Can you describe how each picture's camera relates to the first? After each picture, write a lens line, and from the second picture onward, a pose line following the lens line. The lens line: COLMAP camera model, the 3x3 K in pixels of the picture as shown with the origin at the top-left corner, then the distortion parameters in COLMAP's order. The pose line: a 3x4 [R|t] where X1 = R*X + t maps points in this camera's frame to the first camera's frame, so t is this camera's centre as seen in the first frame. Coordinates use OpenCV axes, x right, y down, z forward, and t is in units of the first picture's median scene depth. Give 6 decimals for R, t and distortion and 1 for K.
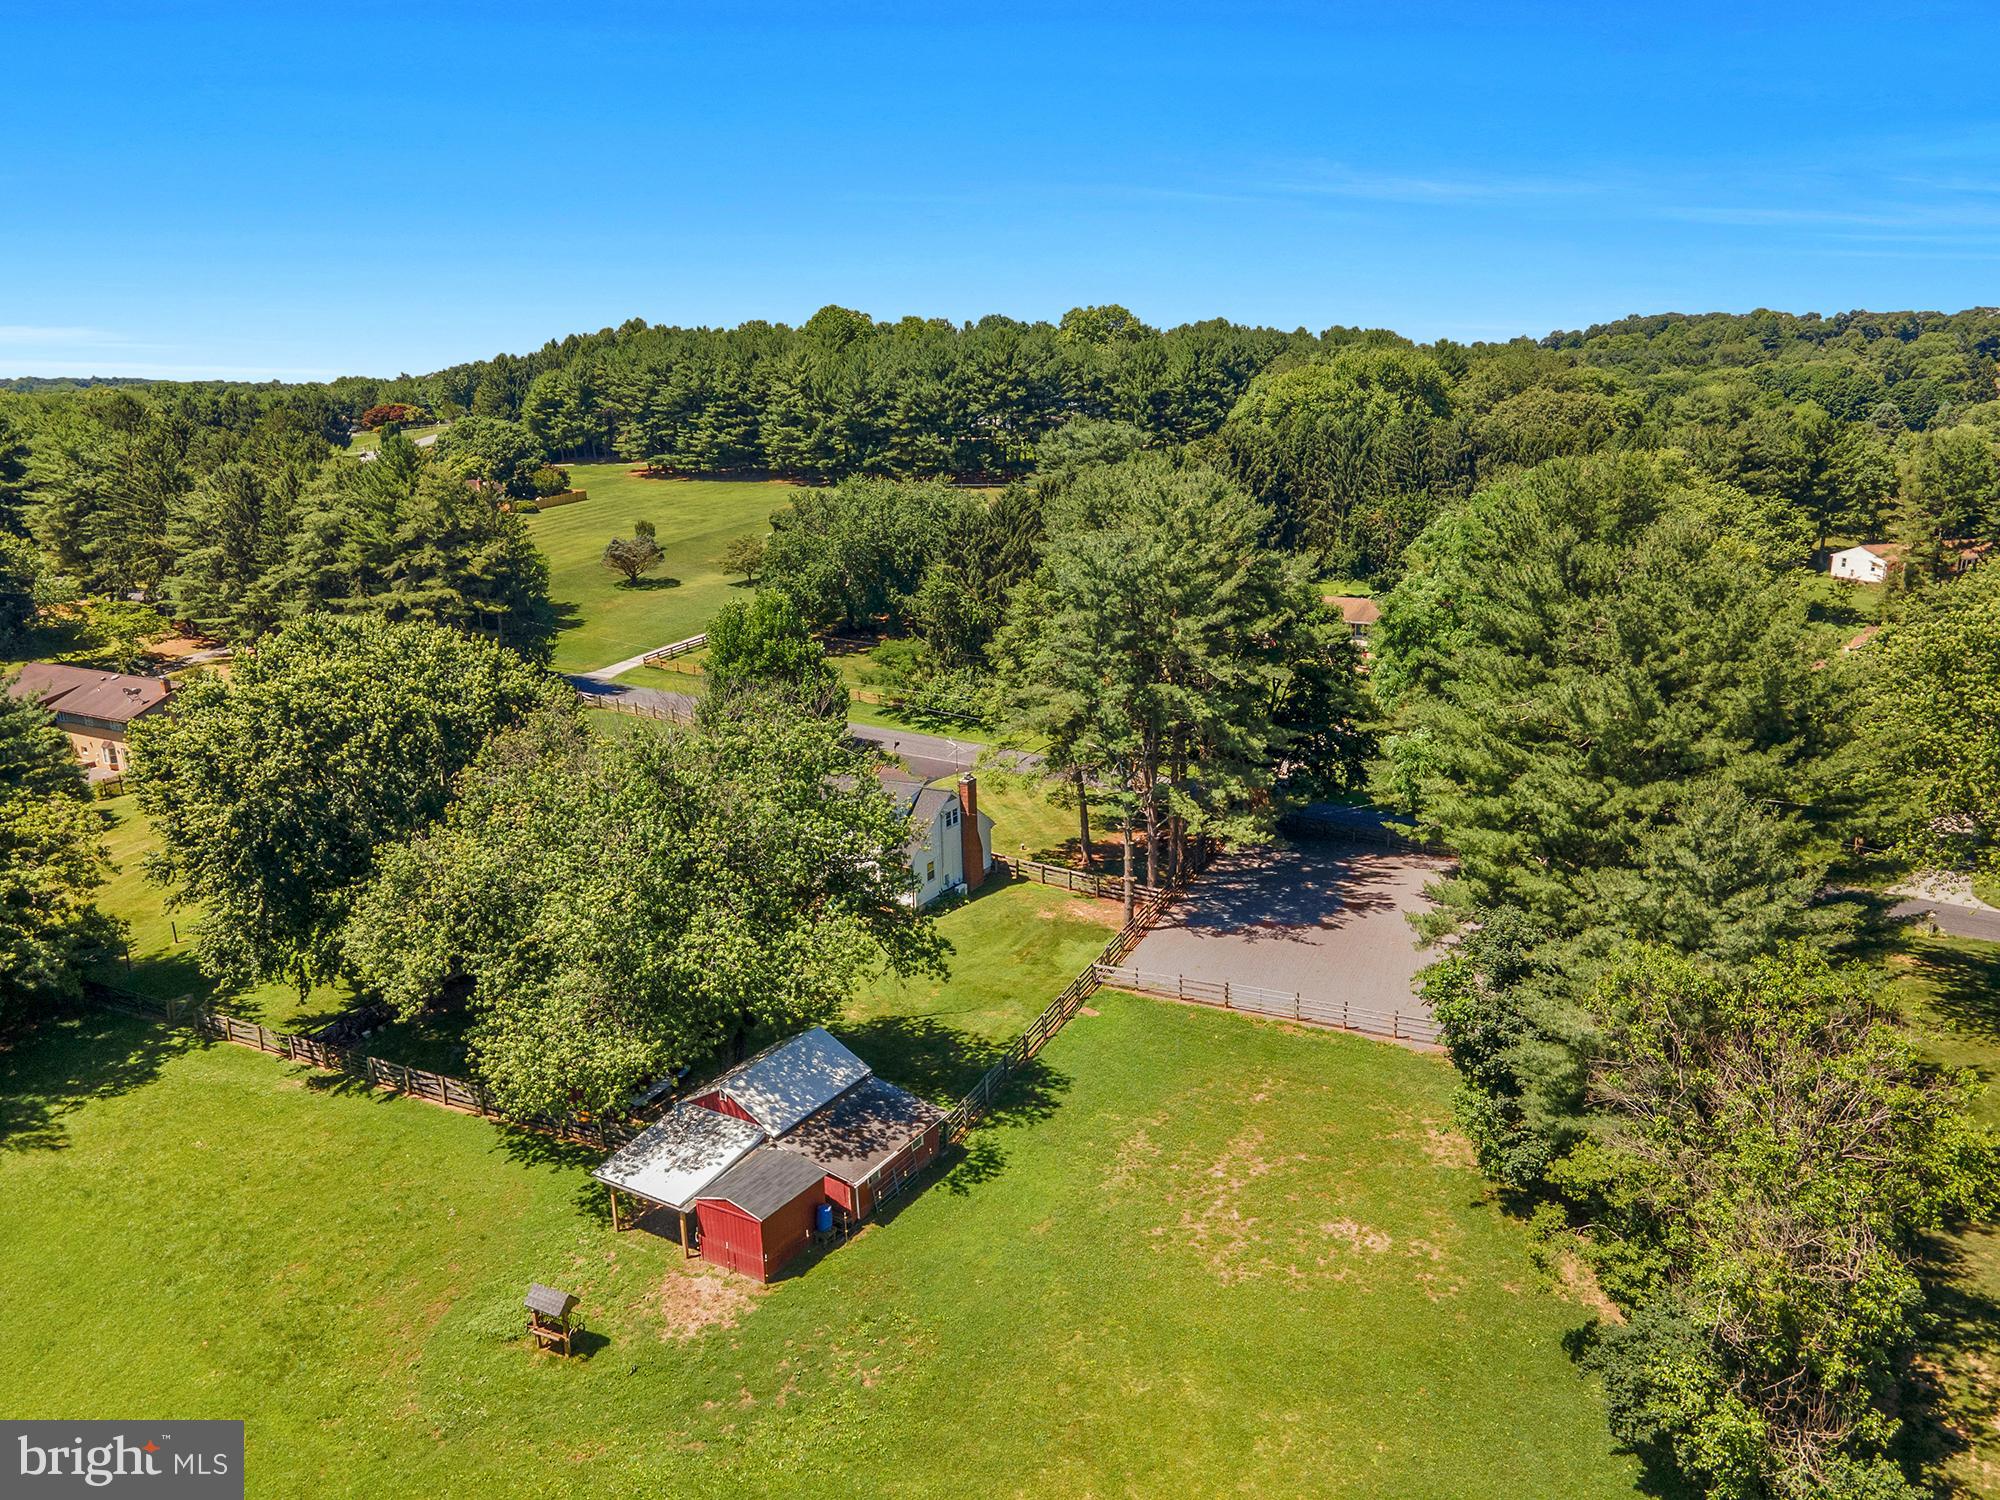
lens RADIAL K [[1454.4, 0, 1010.9], [0, 1454.4, 749.5], [0, 0, 1]] dist [0.018974, 0.041225]
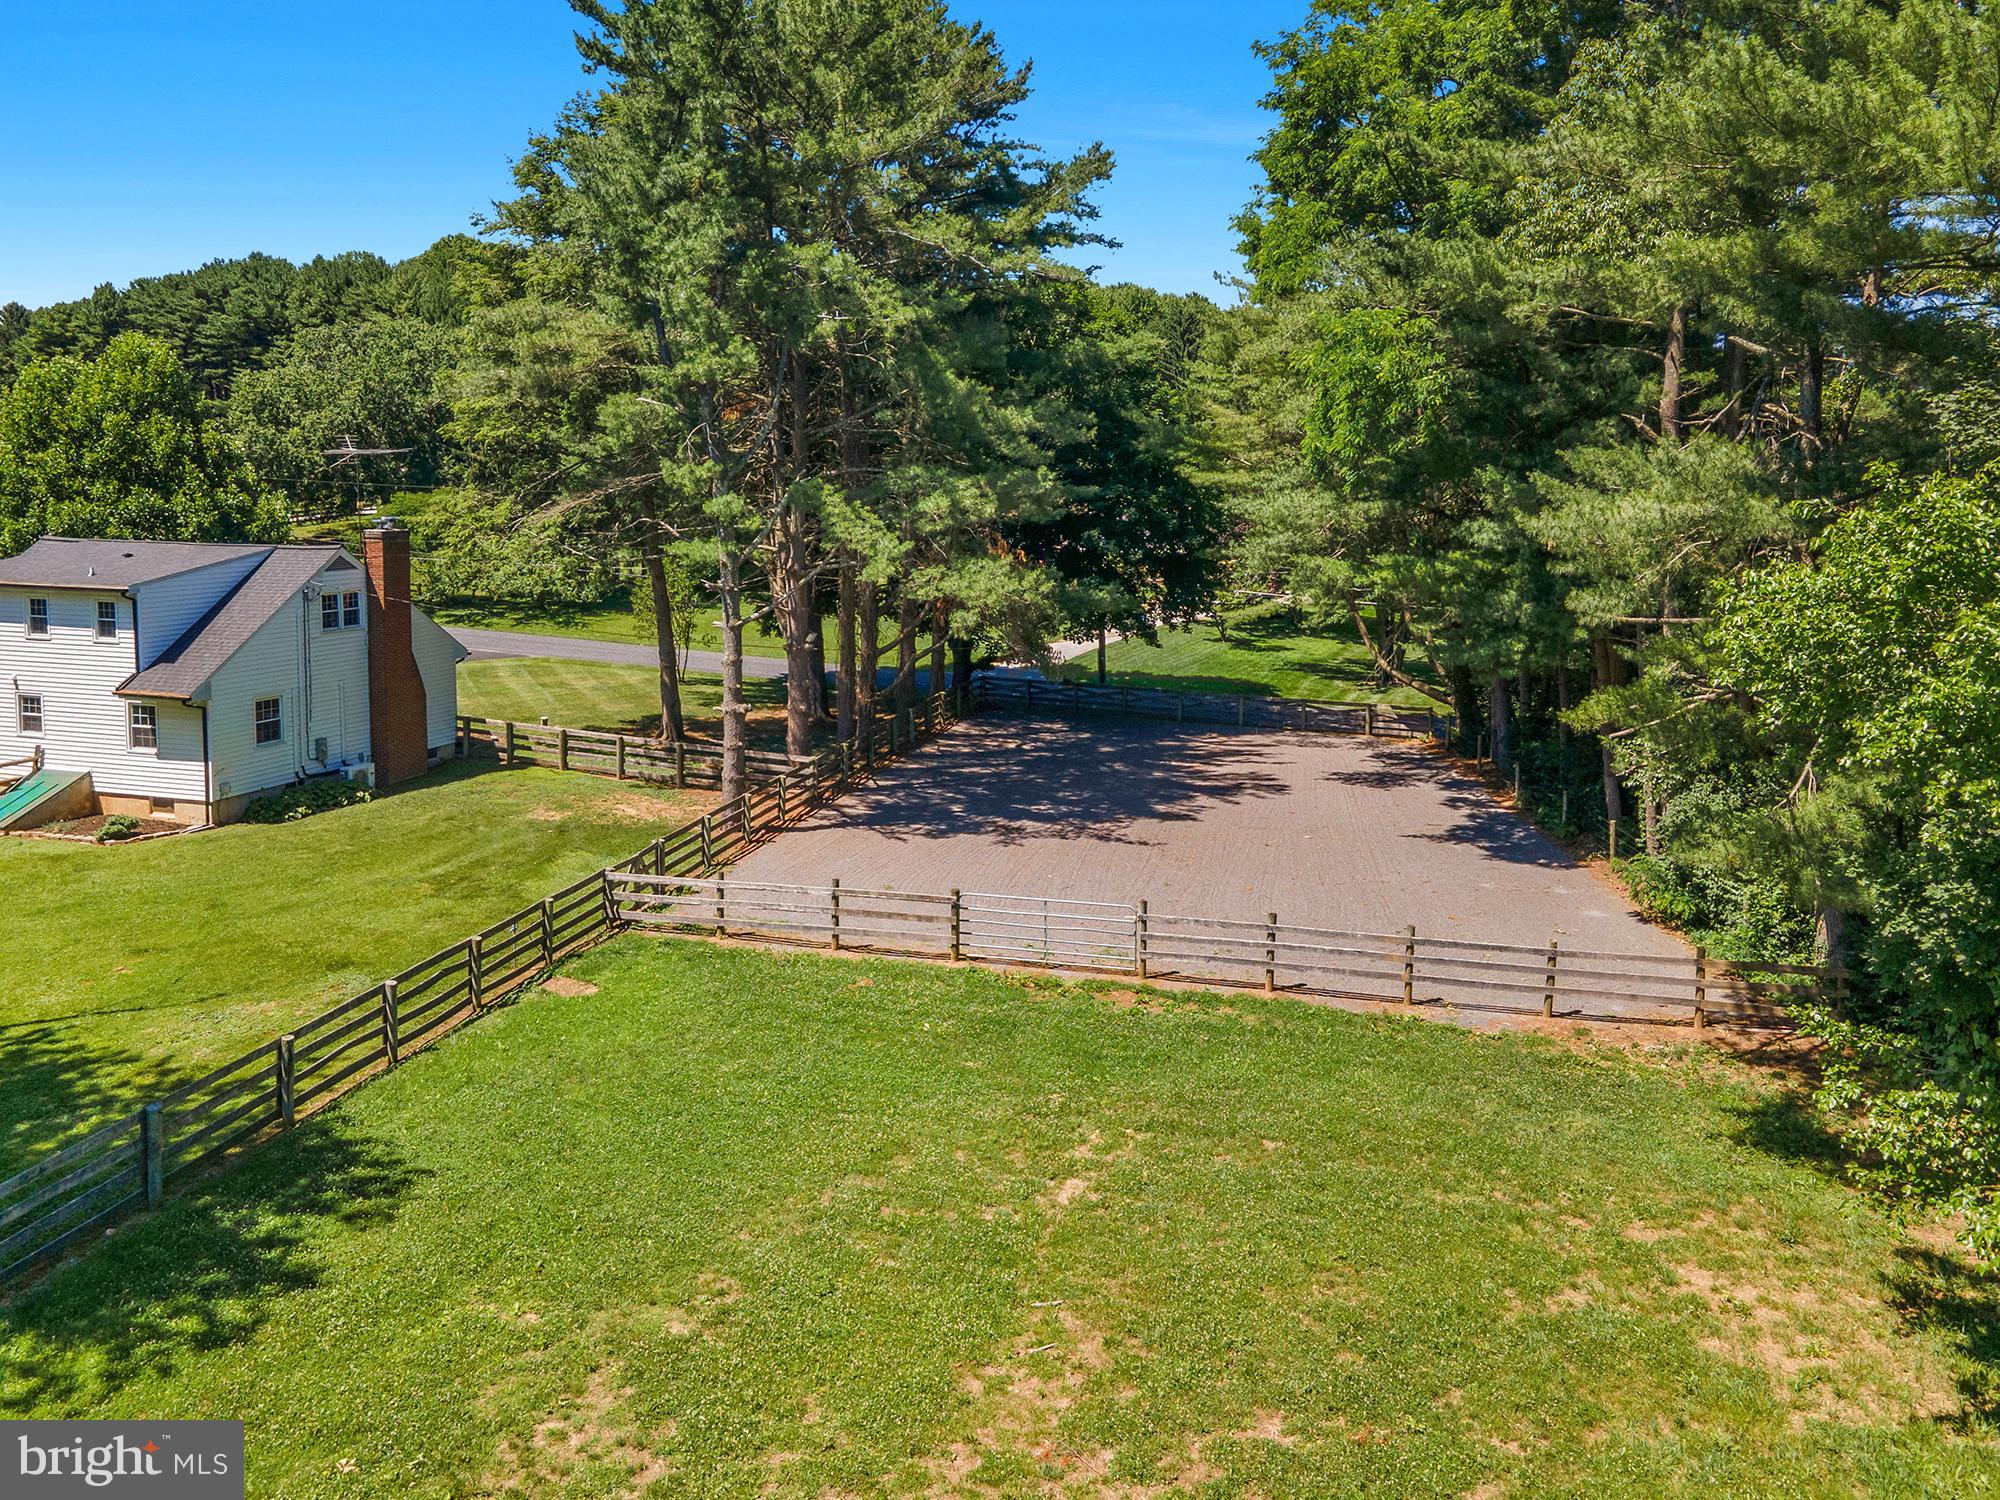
lens RADIAL K [[1499.0, 0, 1068.7], [0, 1499.0, 591.8], [0, 0, 1]] dist [0.026023, 0.026437]
pose [[0.975413, 0.014535, 0.219907, 0.046713], [0.024016, 0.984870, -0.171620, 0.078563], [-0.219075, 0.172682, 0.960306, 0.314405]]
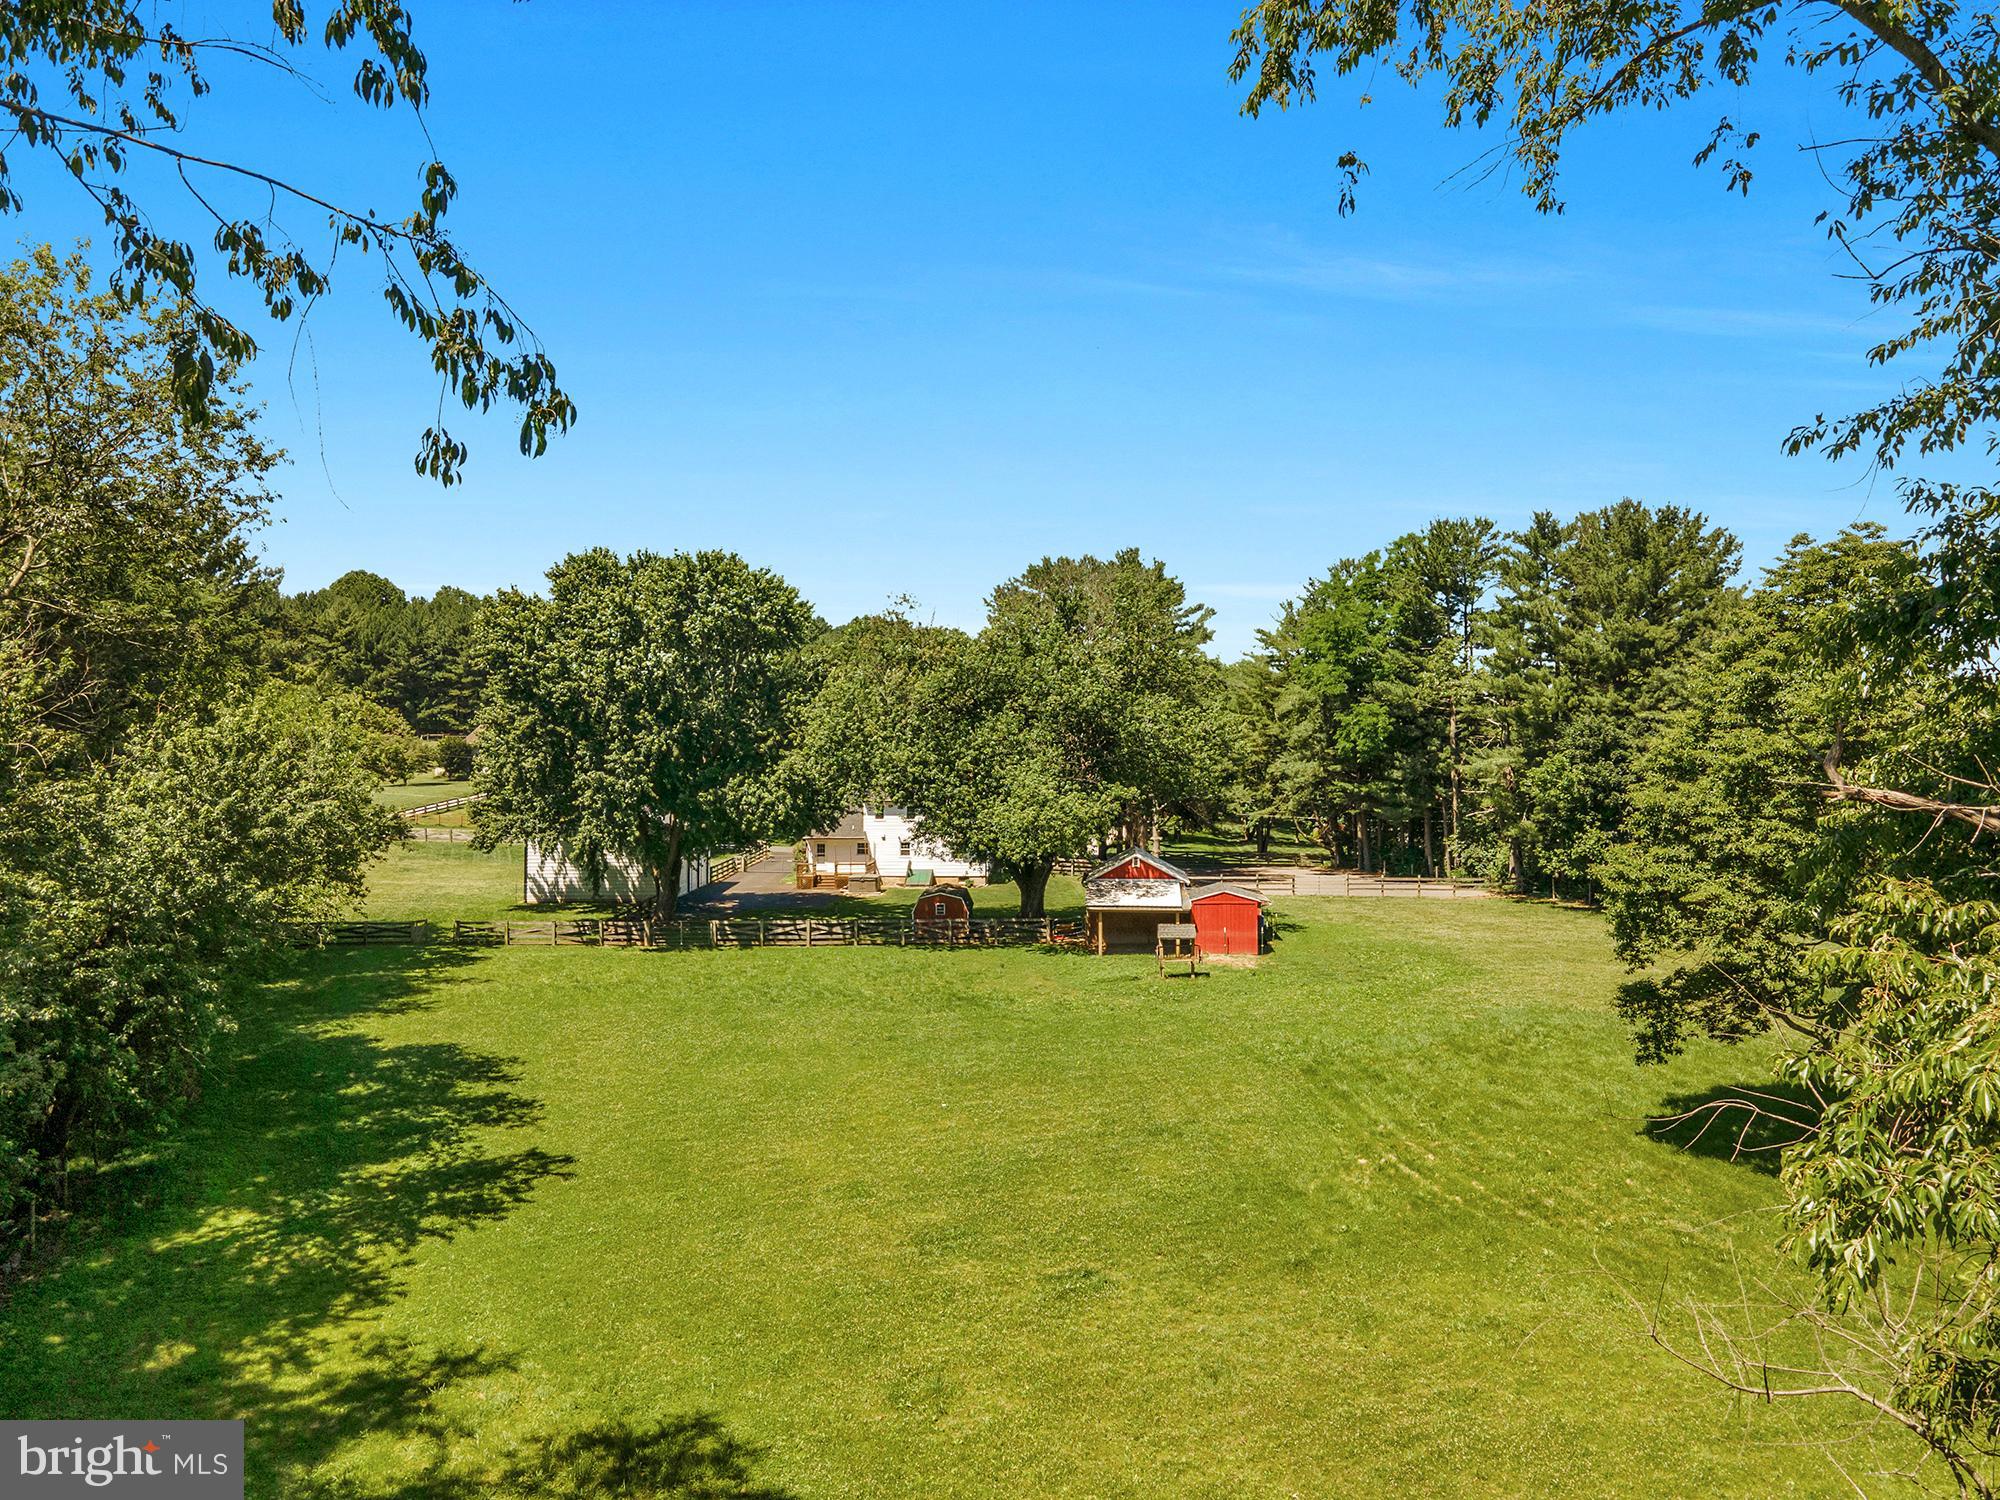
lens RADIAL K [[1458.9, 0, 1000.0], [0, 1458.9, 750.0], [0, 0, 1]] dist [-0.002657, 0.053902]
pose [[0.890403, 0.023707, 0.454555, -0.355674], [0.096356, 0.966193, -0.239137, 0.176012], [-0.444857, 0.256727, 0.858017, -0.019414]]
